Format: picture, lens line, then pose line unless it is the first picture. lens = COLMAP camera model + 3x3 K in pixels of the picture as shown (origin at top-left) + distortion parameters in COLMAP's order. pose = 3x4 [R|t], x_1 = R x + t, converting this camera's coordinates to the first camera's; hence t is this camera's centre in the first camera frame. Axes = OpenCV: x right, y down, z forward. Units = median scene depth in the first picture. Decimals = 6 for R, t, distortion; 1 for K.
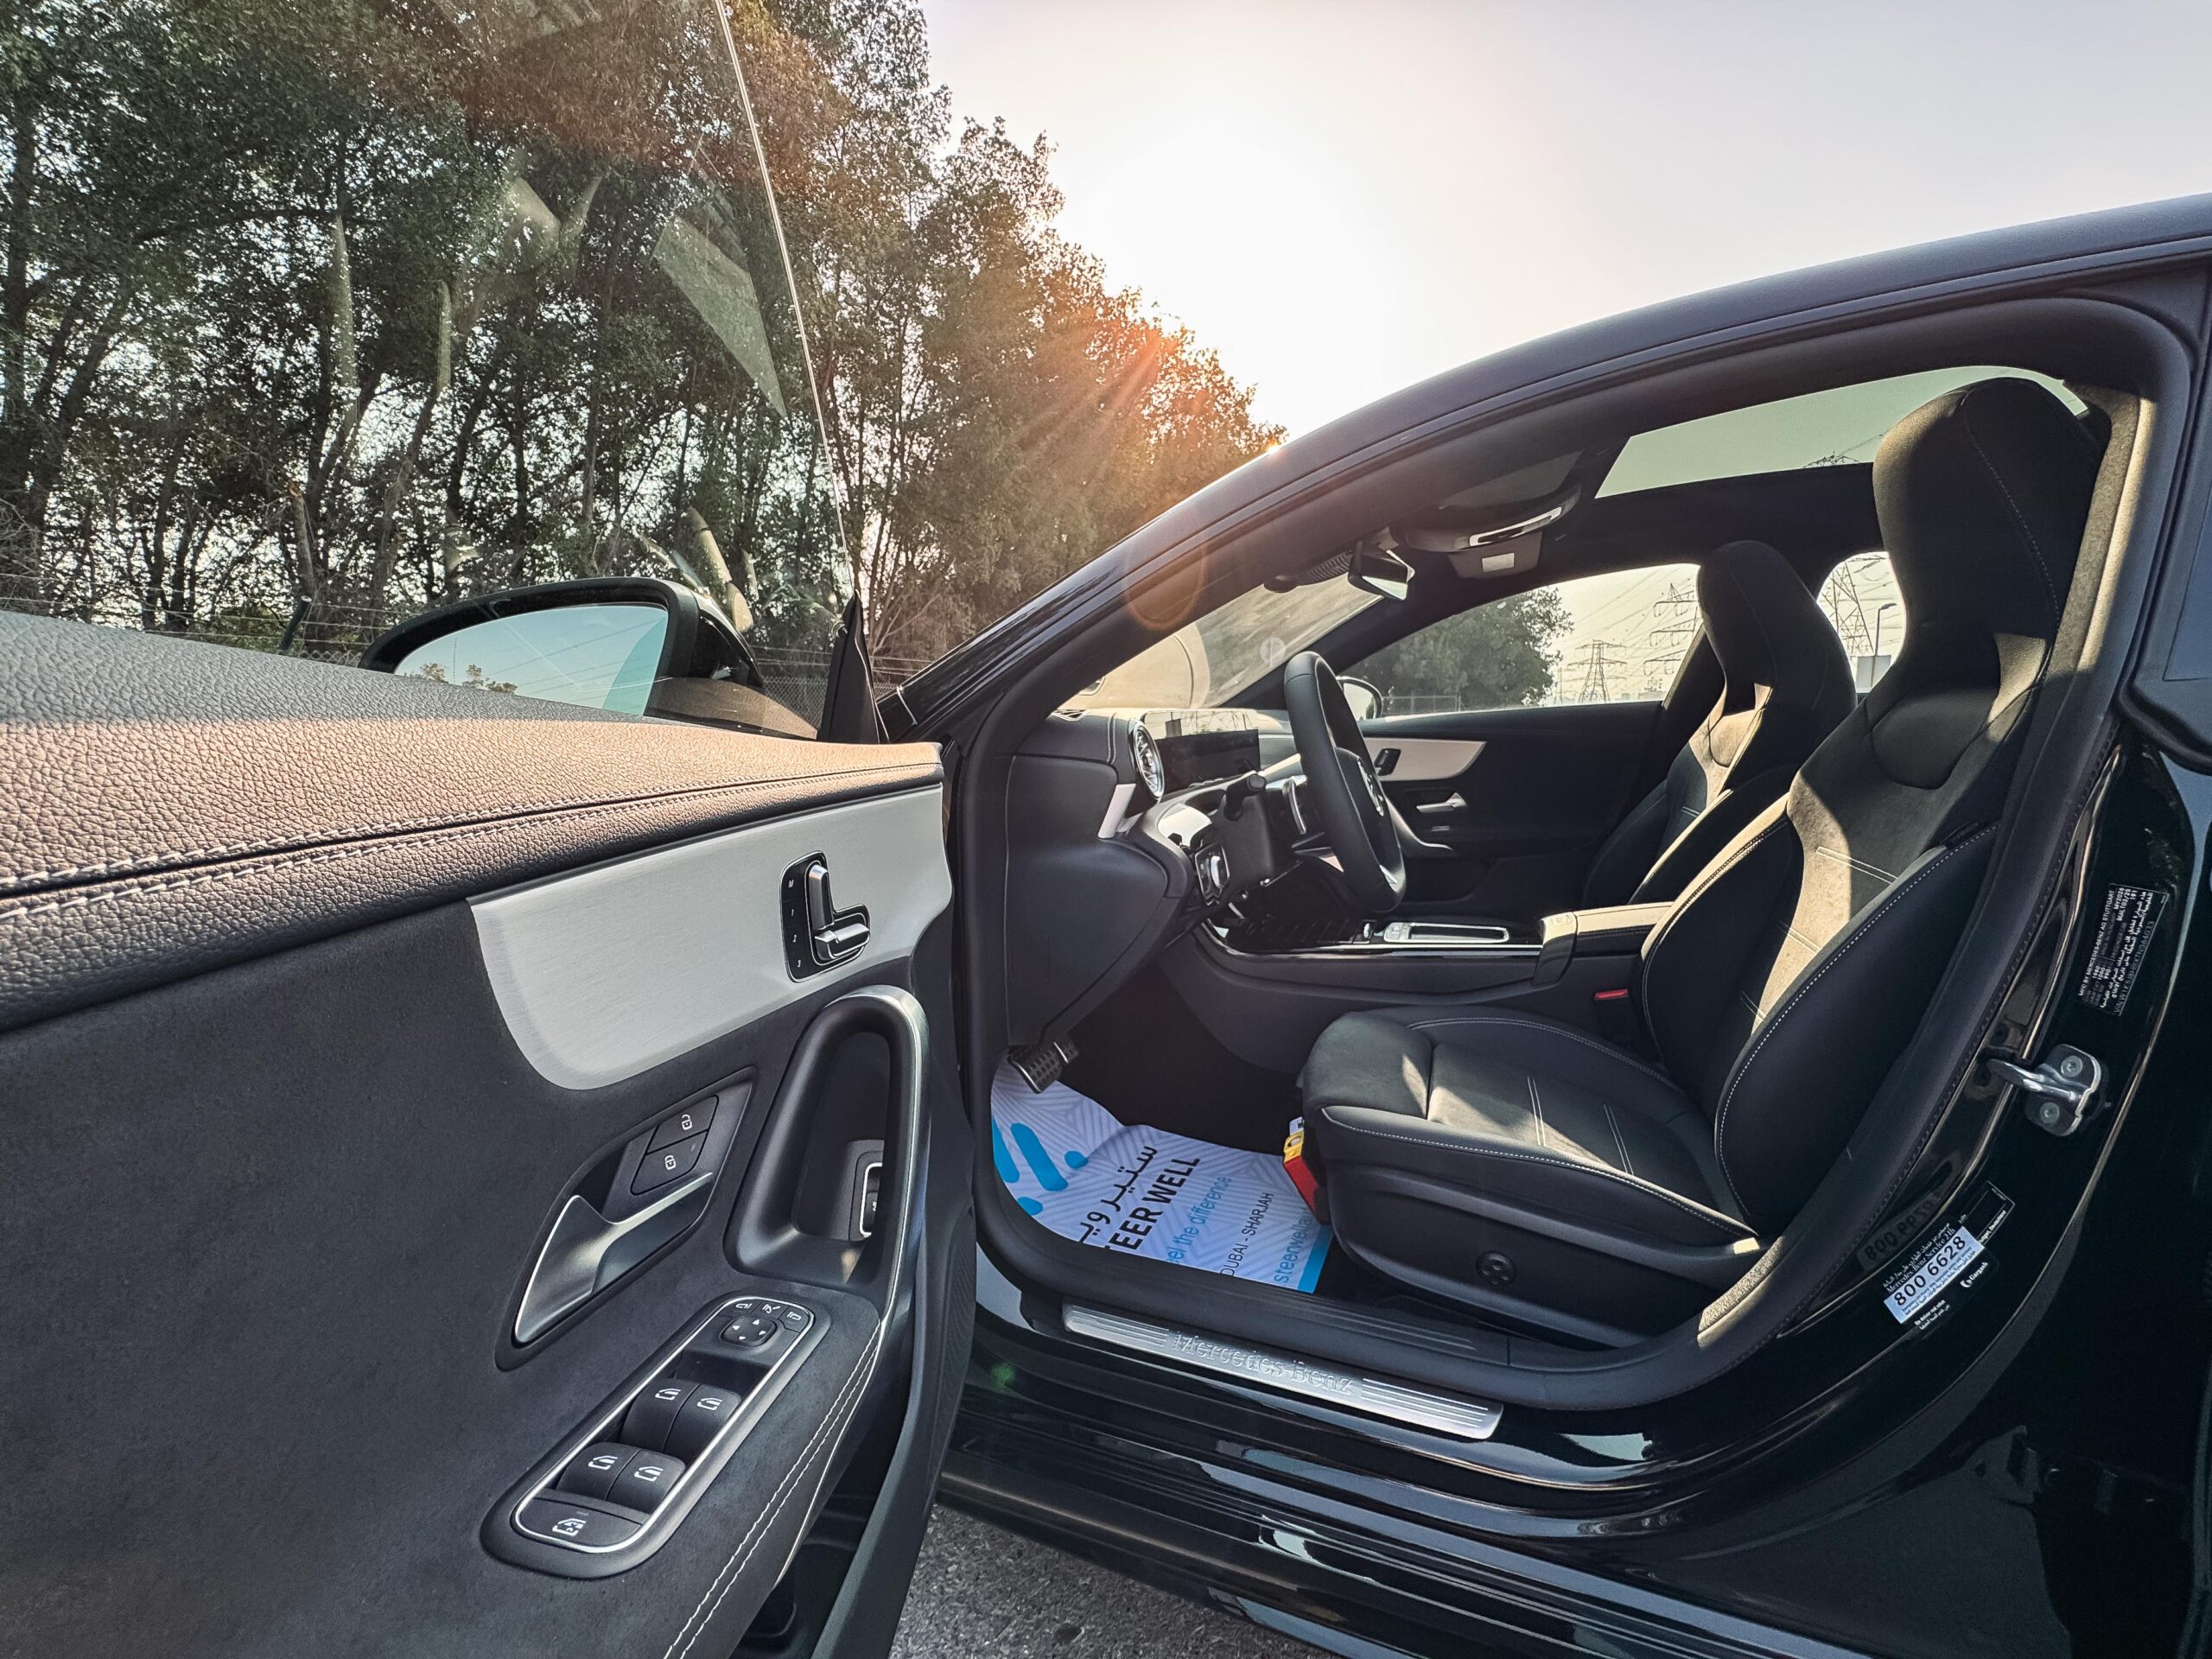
lens RADIAL K [[903.6, 0, 1097.7], [0, 903.6, 829.1], [0, 0, 1]] dist [0.008839, 0.000125]
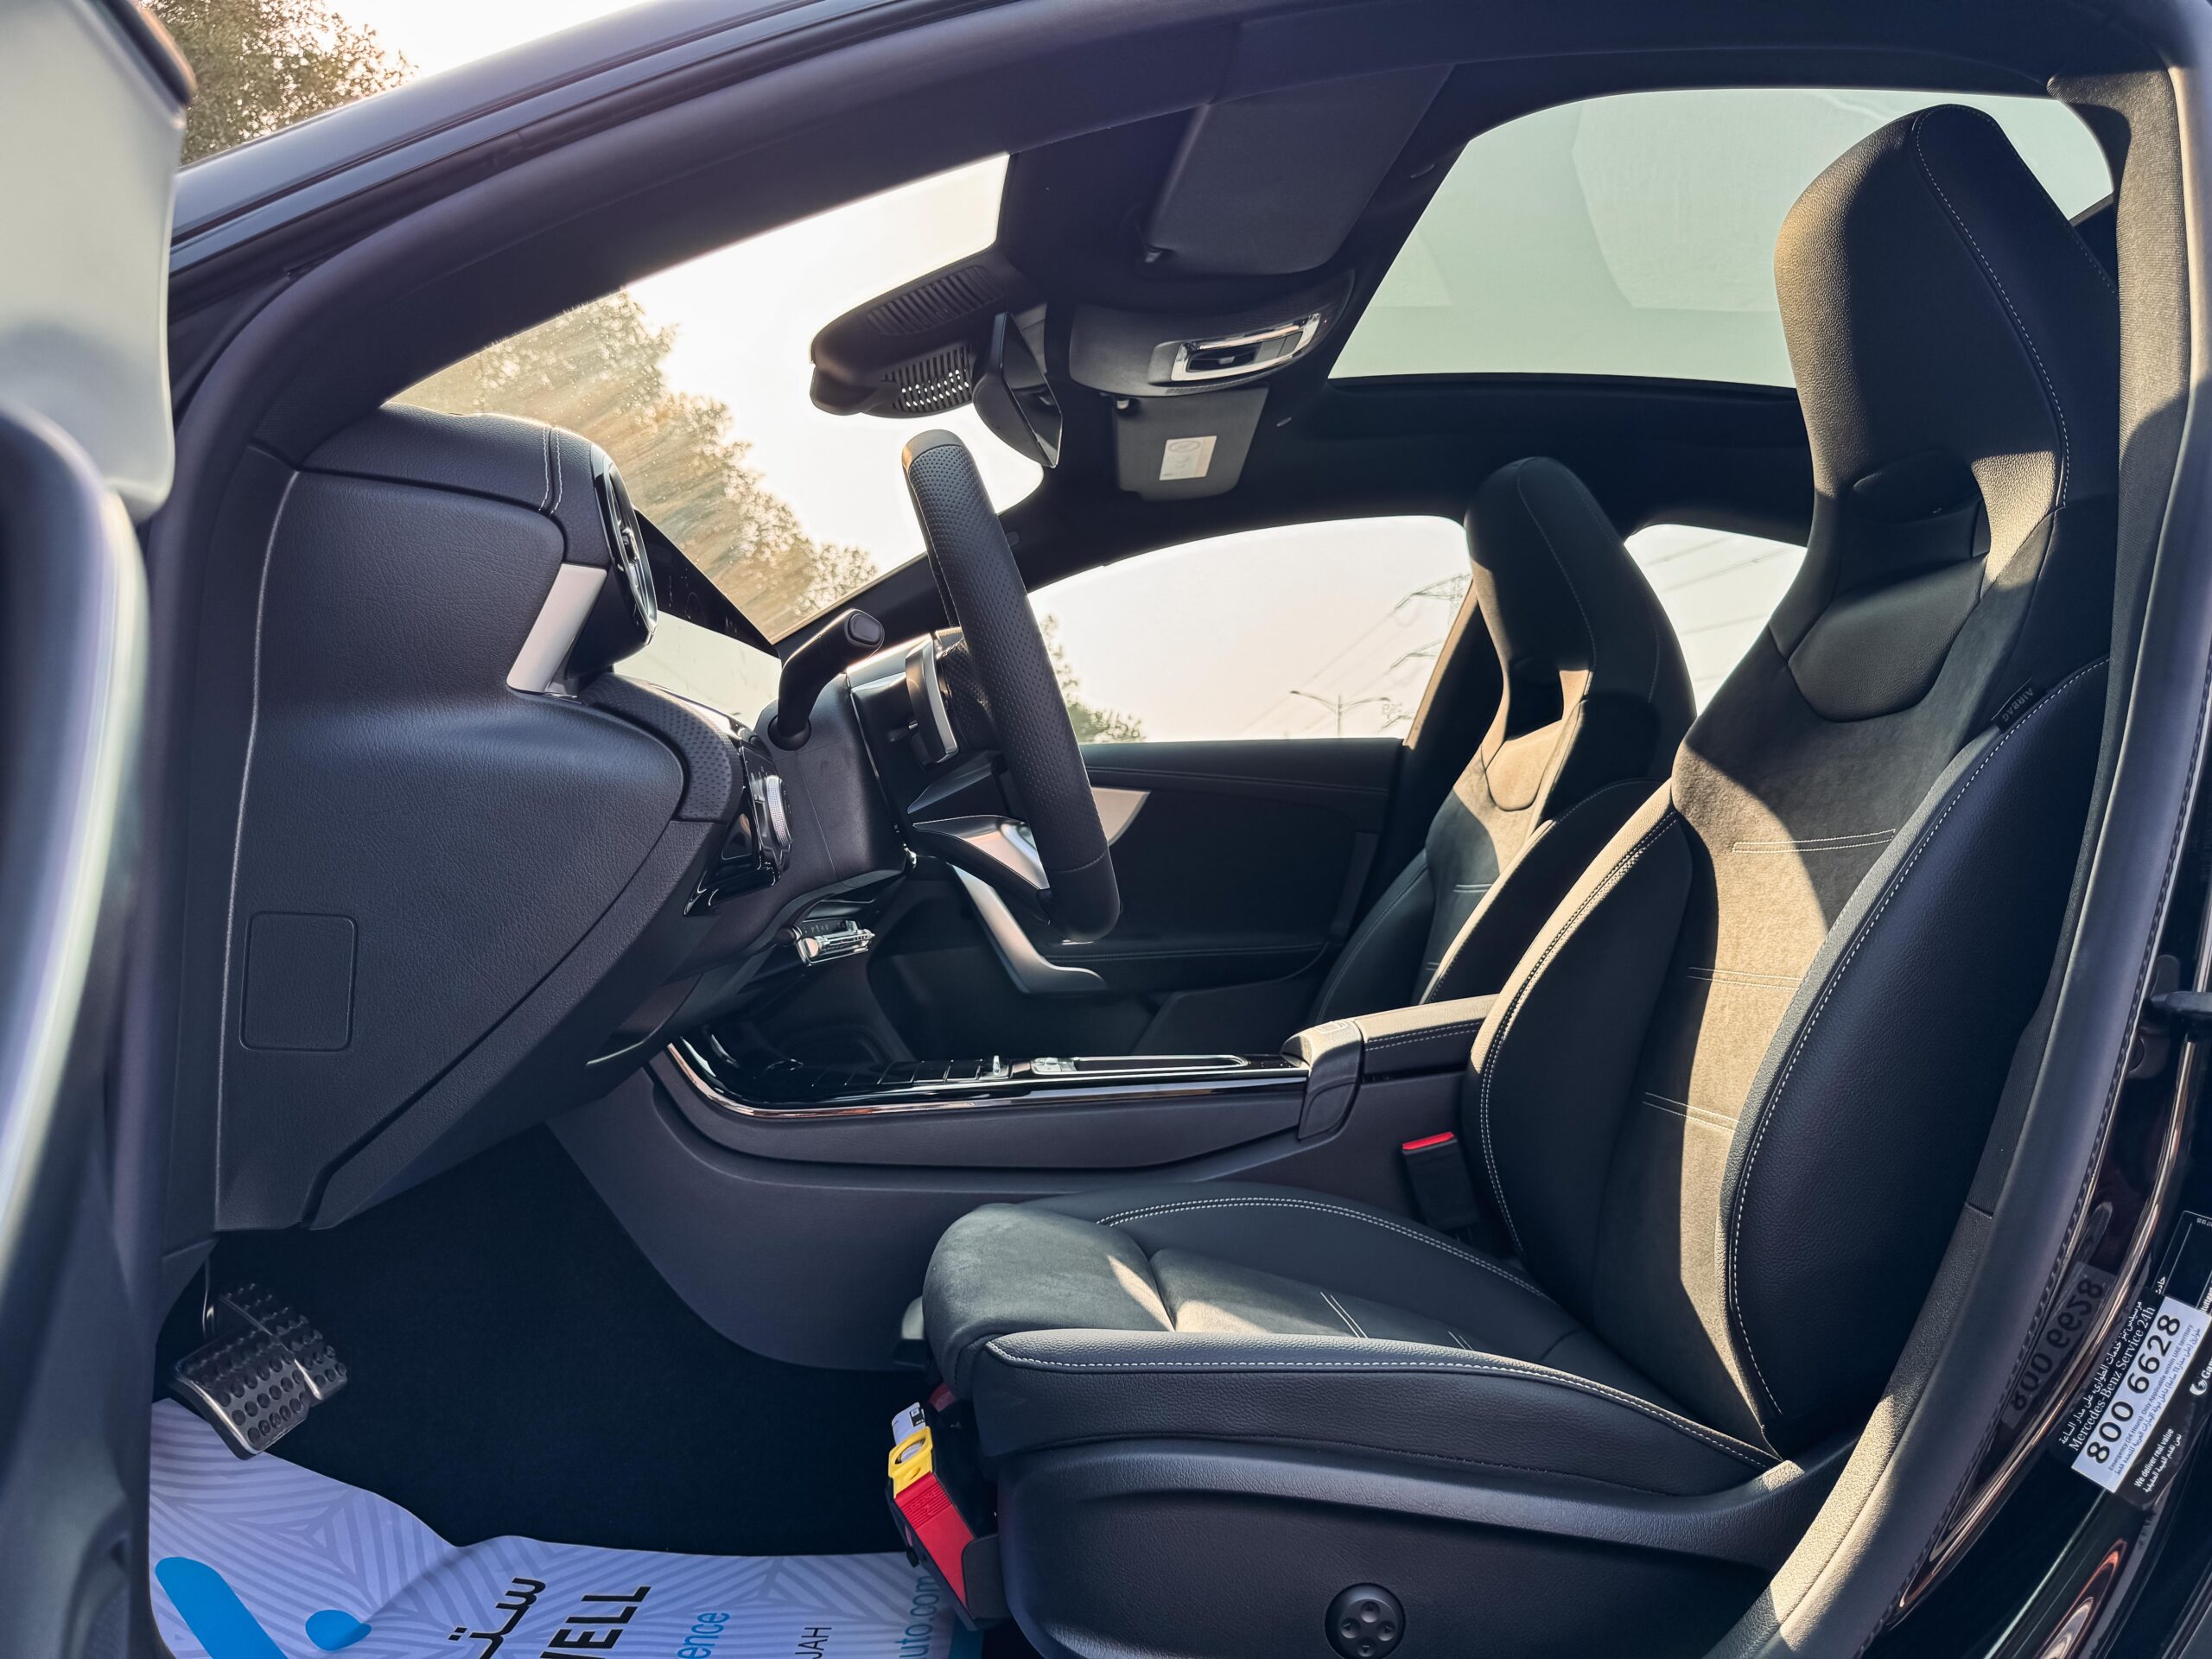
lens RADIAL K [[1606.0, 0, 1106.0], [0, 1606.0, 829.5], [0, 0, 1]] dist [0.032241, -0.041369]
pose [[0.901790, 0.059759, 0.428023, -0.046029], [0.014076, 0.985807, -0.167292, 0.144391], [-0.431945, 0.156887, 0.888150, 0.162246]]
